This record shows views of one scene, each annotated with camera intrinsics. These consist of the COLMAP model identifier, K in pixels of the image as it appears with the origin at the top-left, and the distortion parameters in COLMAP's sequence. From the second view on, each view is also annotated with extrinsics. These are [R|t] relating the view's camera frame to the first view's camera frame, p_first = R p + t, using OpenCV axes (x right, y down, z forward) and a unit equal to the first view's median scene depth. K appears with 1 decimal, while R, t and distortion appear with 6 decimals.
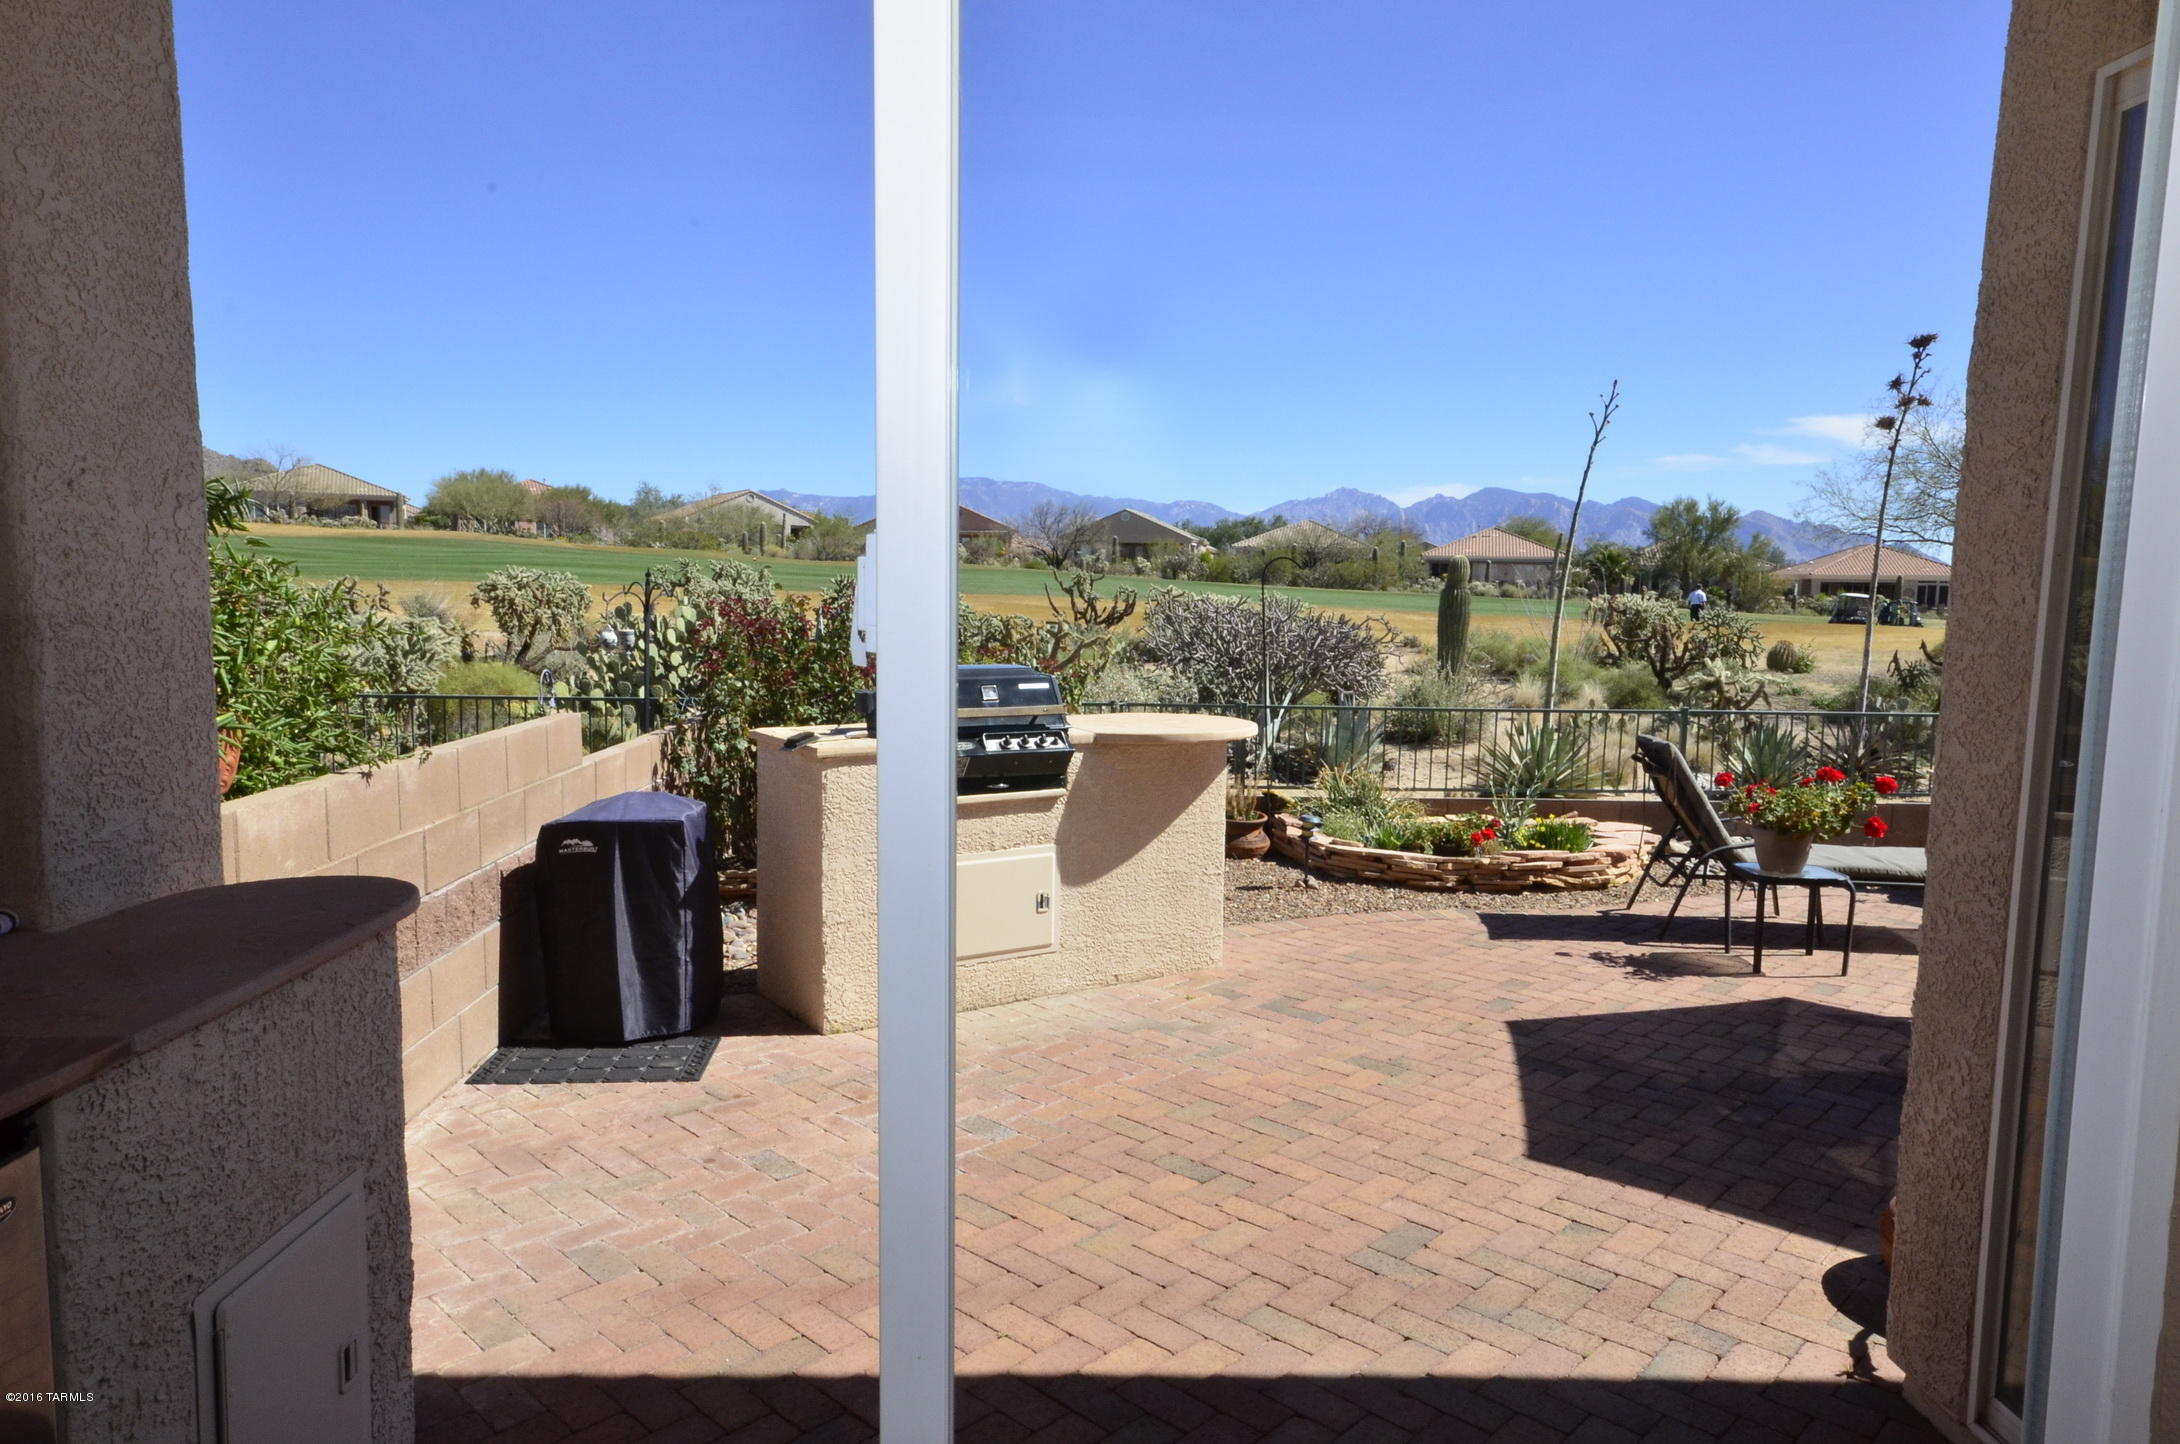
lens RADIAL K [[1378.2, 0, 1090.0], [0, 1378.2, 722.0], [0, 0, 1]] dist [-0.002154, 0.000193]
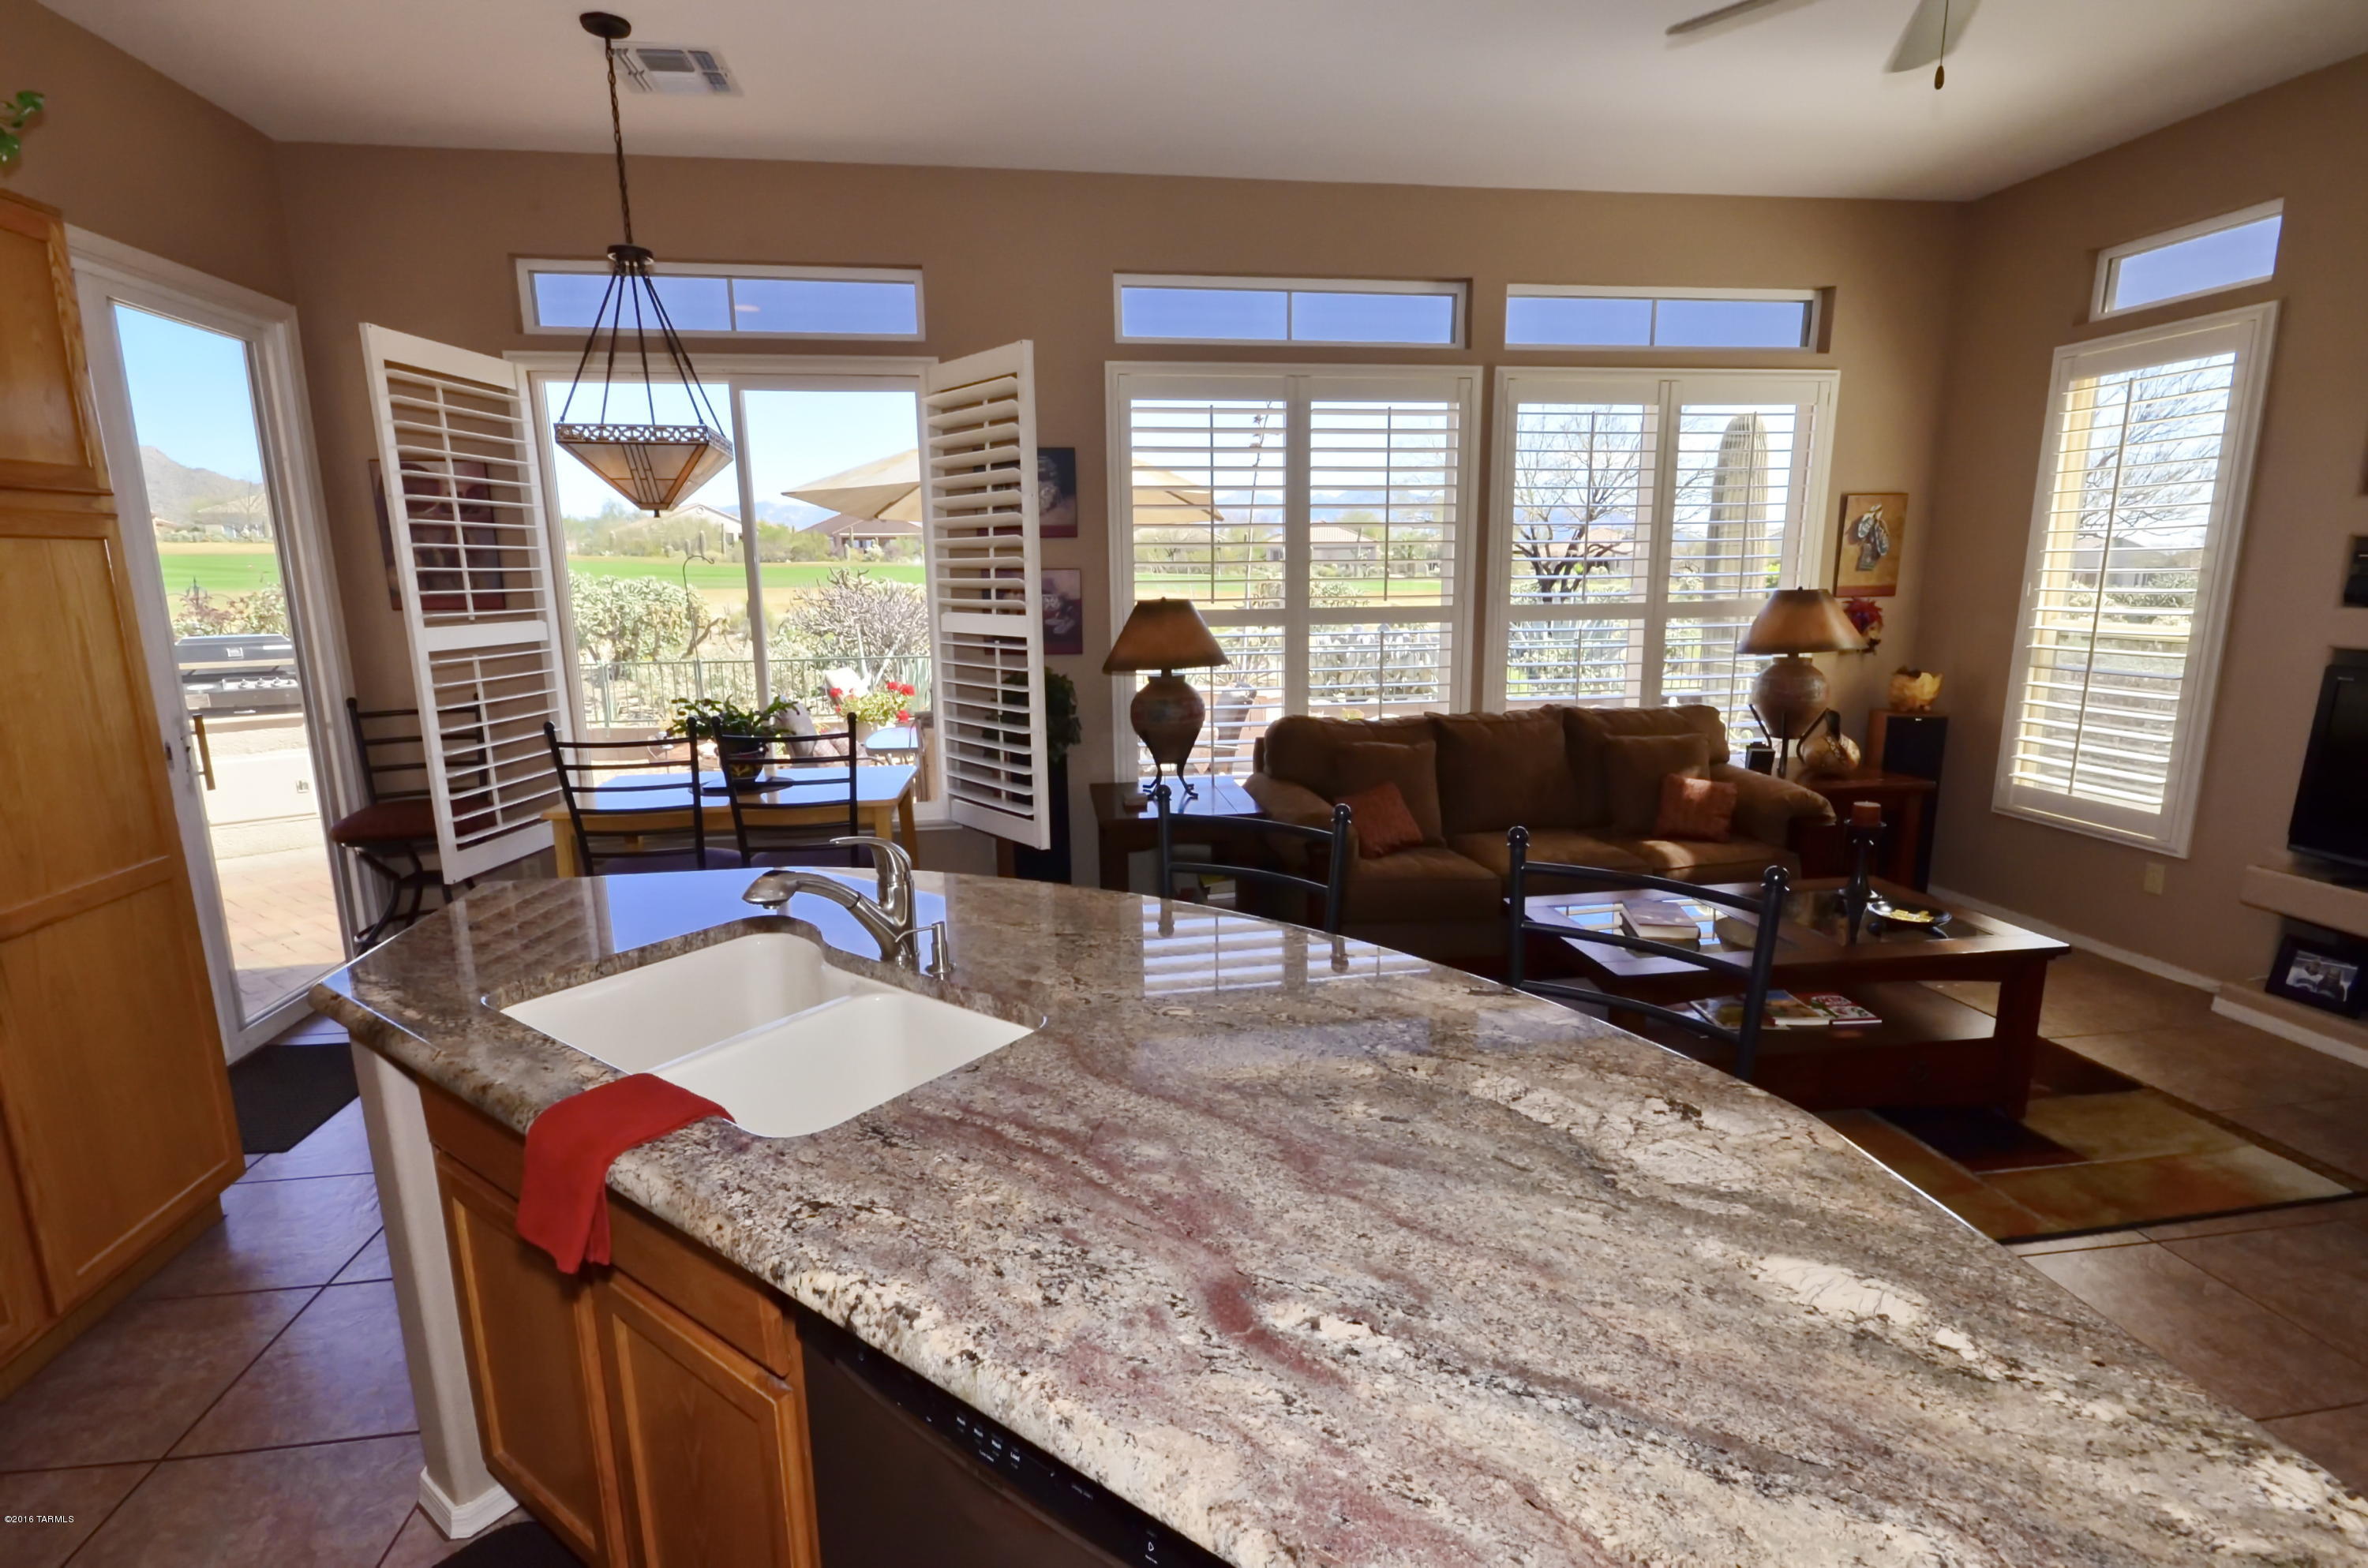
lens RADIAL K [[1117.4, 0, 1184.0], [0, 1117.4, 784.0], [0, 0, 1]] dist [-0.000292, -0.001131]
pose [[0.989864, -0.054327, 0.131220, 0.778874], [0.042765, 0.995079, 0.089378, 0.057204], [-0.135430, -0.082860, 0.987316, -0.376569]]
